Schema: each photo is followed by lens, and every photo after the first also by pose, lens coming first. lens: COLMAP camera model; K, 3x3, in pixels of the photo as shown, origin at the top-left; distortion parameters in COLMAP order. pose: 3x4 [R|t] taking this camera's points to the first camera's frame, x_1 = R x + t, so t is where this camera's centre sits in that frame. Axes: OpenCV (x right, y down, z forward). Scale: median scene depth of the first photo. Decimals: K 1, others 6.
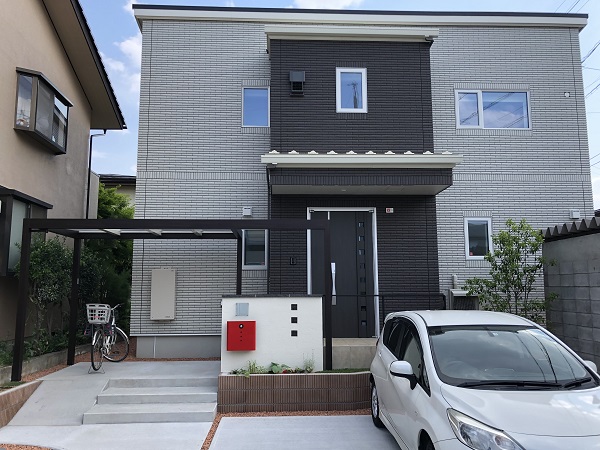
lens RADIAL K [[485.2, 0, 295.2], [0, 485.2, 228.7], [0, 0, 1]] dist [0.026039, -0.014771]
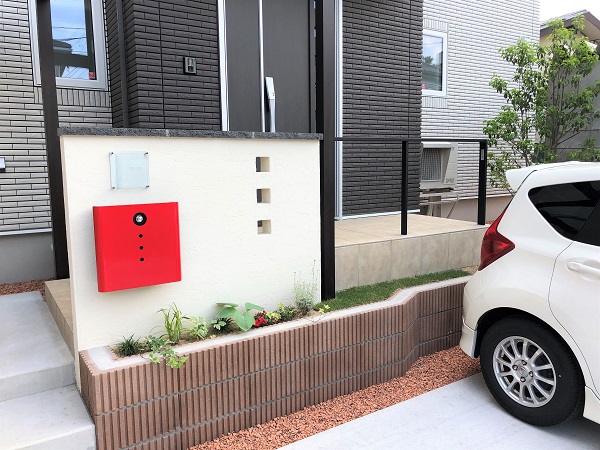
lens RADIAL K [[489.4, 0, 300.5], [0, 489.4, 221.0], [0, 0, 1]] dist [0.011730, -0.004364]
pose [[0.860050, -0.068746, 0.505557, -0.179236], [-0.059089, 0.970792, 0.232531, 0.110421], [-0.506776, -0.229862, 0.830868, 0.626435]]
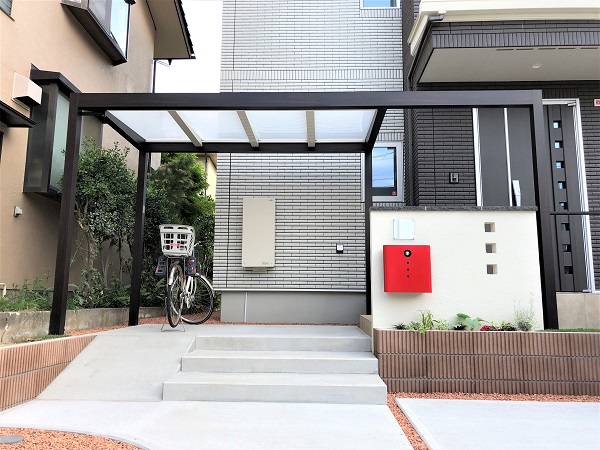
lens RADIAL K [[485.3, 0, 300.0], [0, 485.3, 225.0], [0, 0, 1]] dist [0.019581, 0.004063]
pose [[0.996687, 0.000037, -0.081336, -0.187233], [-0.001508, 0.999836, -0.018028, 0.168238], [0.081323, 0.018091, 0.996524, 0.362087]]
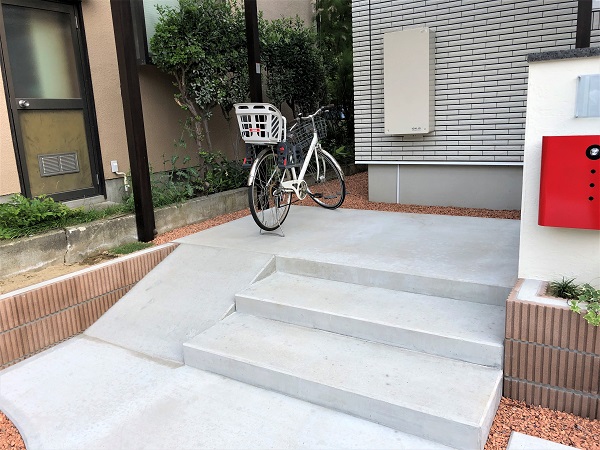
lens RADIAL K [[489.4, 0, 300.5], [0, 489.4, 221.0], [0, 0, 1]] dist [0.011730, -0.004364]
pose [[0.825103, 0.084249, -0.558666, -0.083742], [0.116924, 0.941950, 0.314736, 0.118735], [0.552752, -0.325011, 0.767355, 0.623618]]
